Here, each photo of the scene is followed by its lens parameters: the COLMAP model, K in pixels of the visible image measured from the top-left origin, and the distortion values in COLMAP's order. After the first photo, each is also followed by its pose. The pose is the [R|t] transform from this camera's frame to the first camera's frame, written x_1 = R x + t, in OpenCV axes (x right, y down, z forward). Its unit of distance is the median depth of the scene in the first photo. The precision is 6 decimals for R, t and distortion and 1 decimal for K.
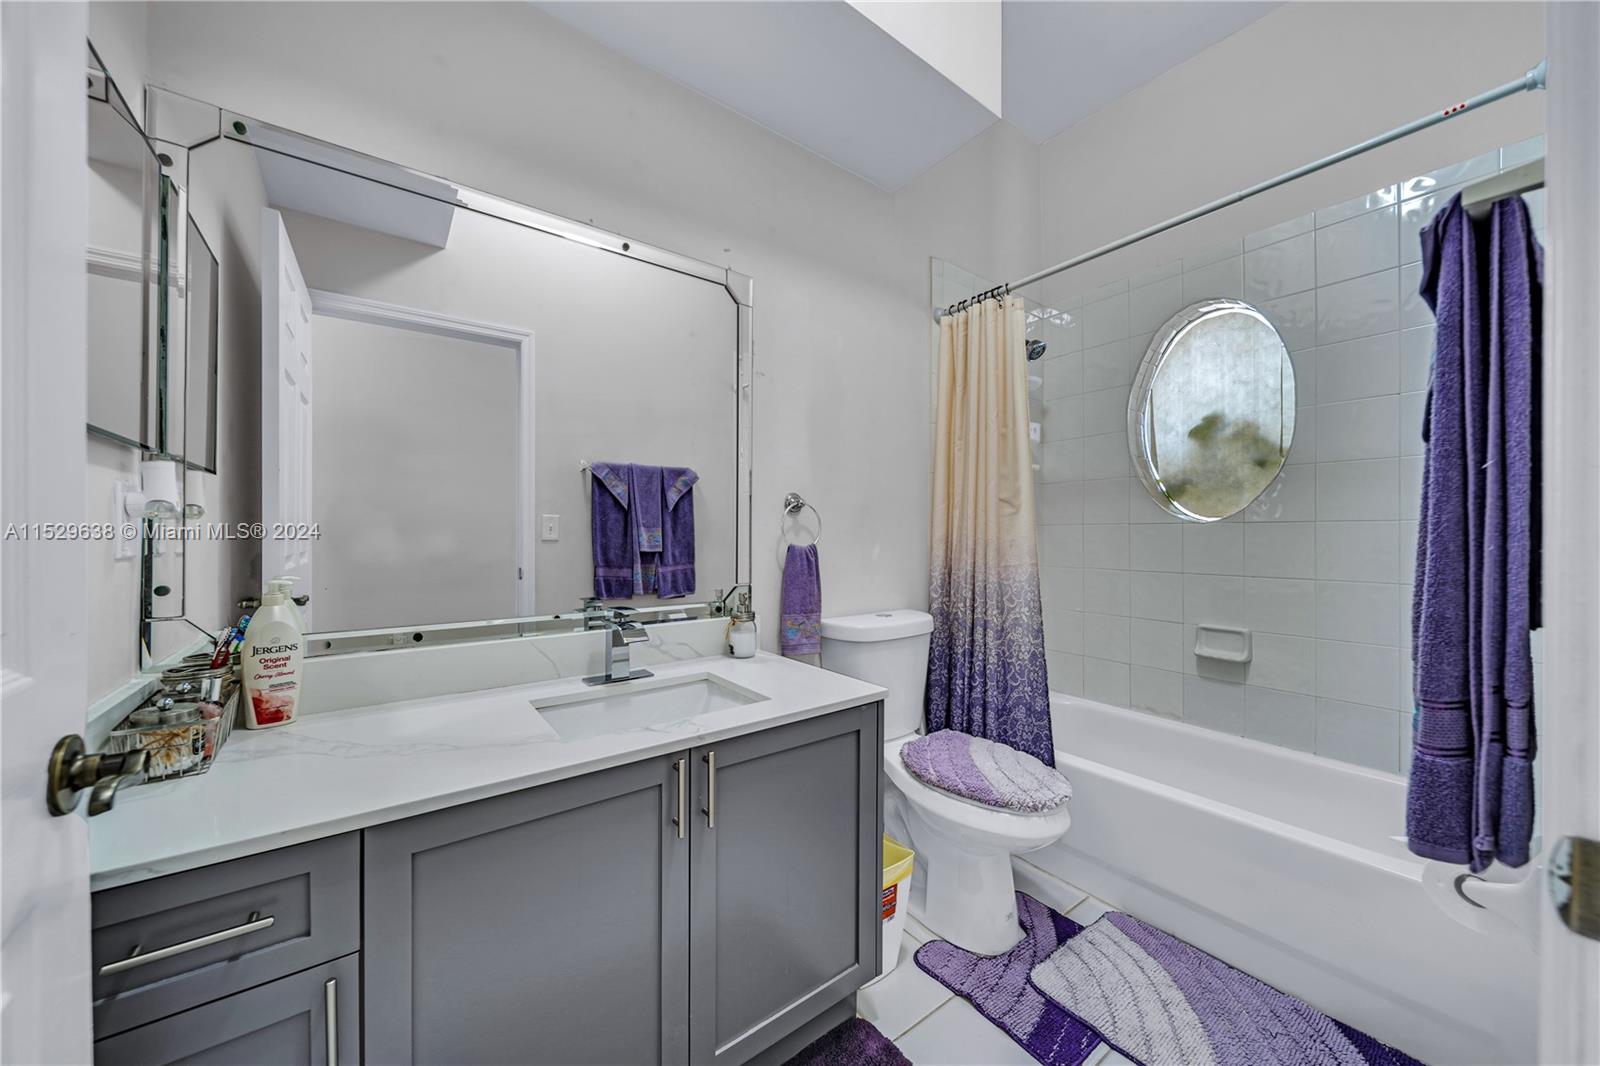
lens RADIAL K [[568.6, 0, 800.1], [0, 568.6, 533.0], [0, 0, 1]] dist [-0.000080, -0.001140]
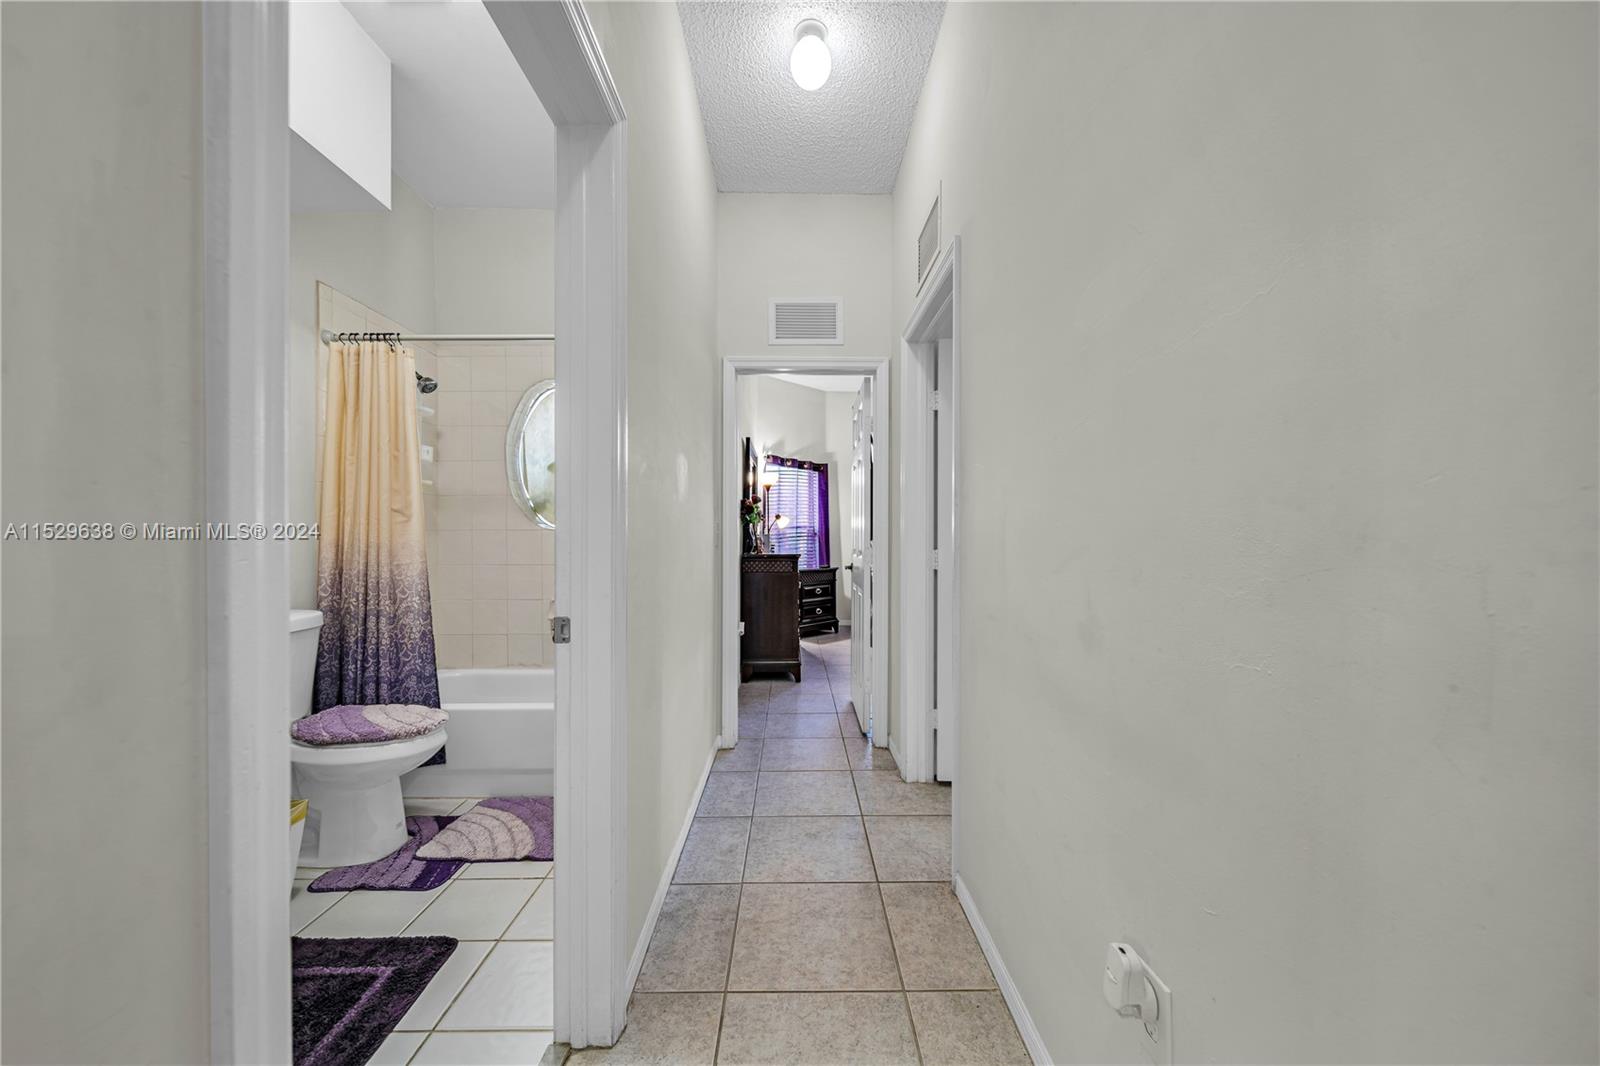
lens RADIAL K [[568.6, 0, 801.2], [0, 568.6, 537.7], [0, 0, 1]] dist [-0.000080, -0.001140]
pose [[0.585119, -0.002660, 0.810943, -0.121245], [0.002220, 0.999996, 0.001678, 0.000644], [-0.810944, 0.000819, 0.585123, -0.416610]]
